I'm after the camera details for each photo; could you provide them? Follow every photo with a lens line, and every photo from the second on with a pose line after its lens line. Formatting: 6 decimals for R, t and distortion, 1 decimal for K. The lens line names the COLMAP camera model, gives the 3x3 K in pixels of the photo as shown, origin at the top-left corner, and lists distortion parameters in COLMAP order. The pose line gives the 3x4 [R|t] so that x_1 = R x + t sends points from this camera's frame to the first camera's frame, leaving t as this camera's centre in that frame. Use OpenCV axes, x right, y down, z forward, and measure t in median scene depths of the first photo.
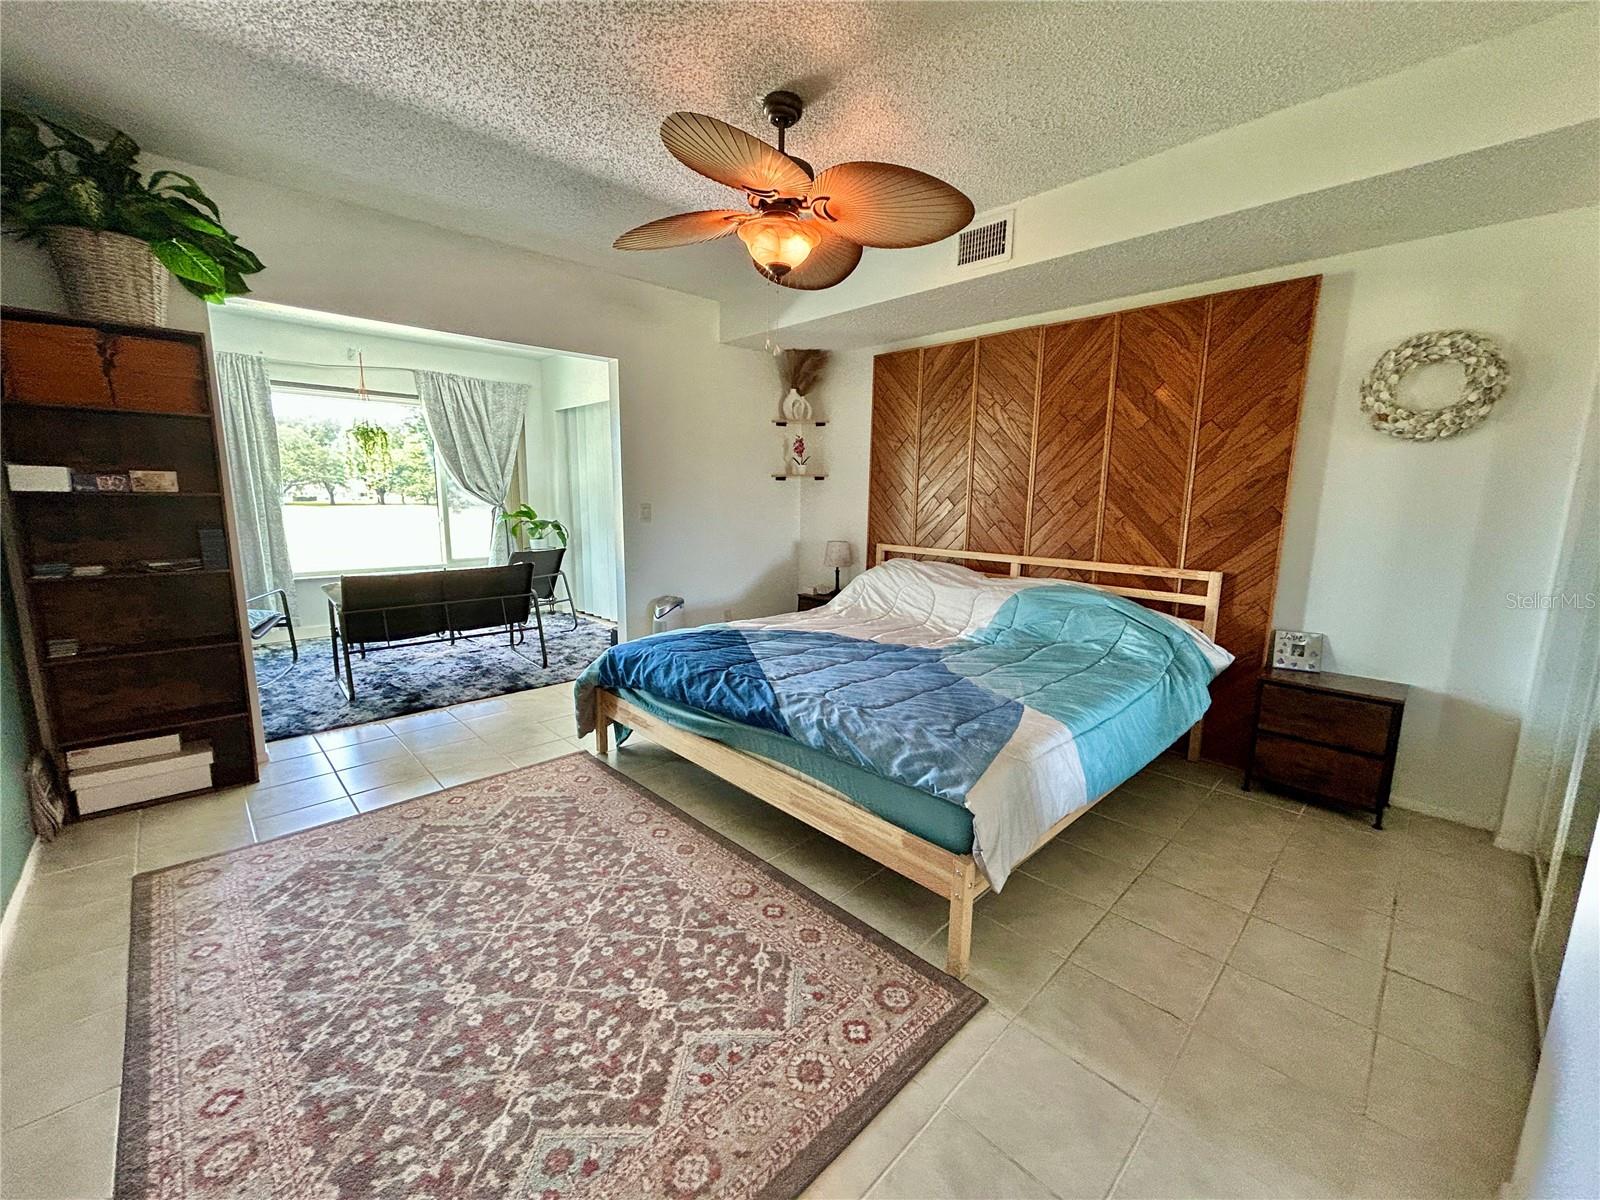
lens RADIAL K [[636.9, 0, 795.8], [0, 636.9, 598.4], [0, 0, 1]] dist [-0.002251, 0.000283]
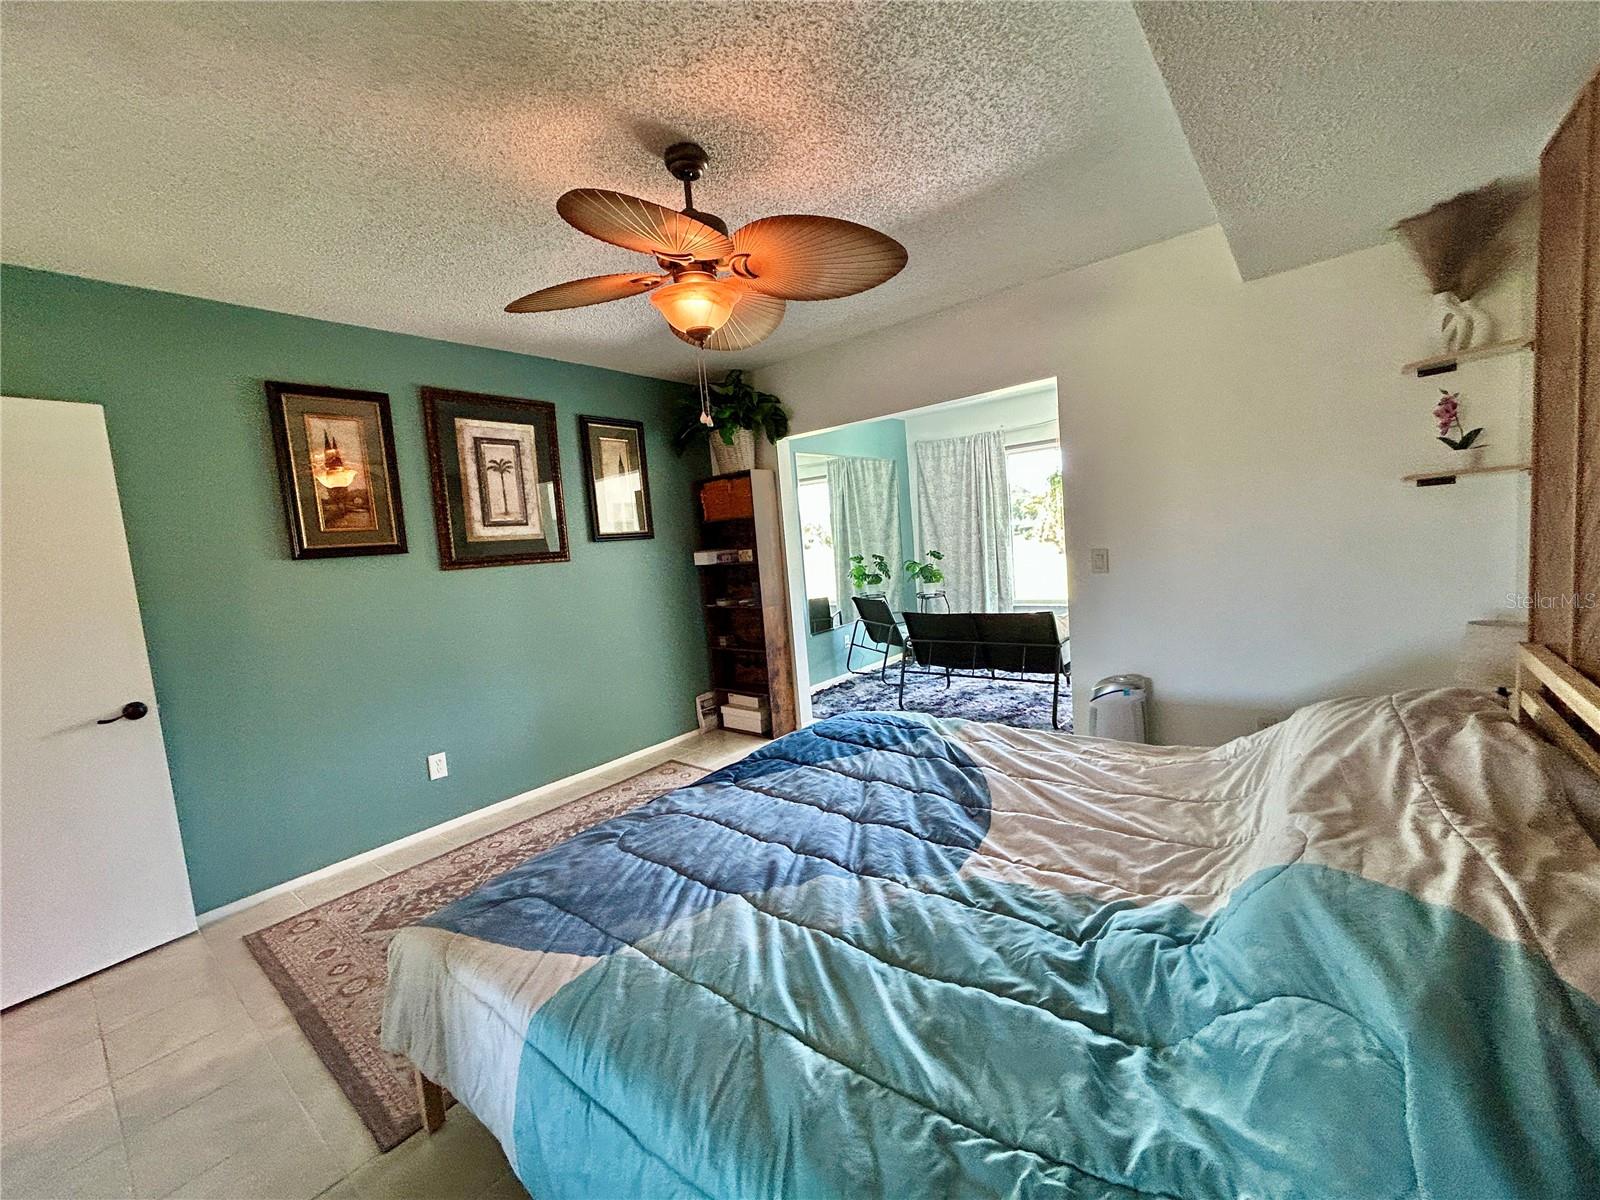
lens RADIAL K [[645.4, 0, 800.0], [0, 645.4, 600.0], [0, 0, 1]] dist [-0.000437, 0.000219]
pose [[0.120591, 0.071166, -0.990148, 0.853482], [-0.075670, 0.995184, 0.062312, -0.191494], [0.989814, 0.067410, 0.125395, 0.969082]]
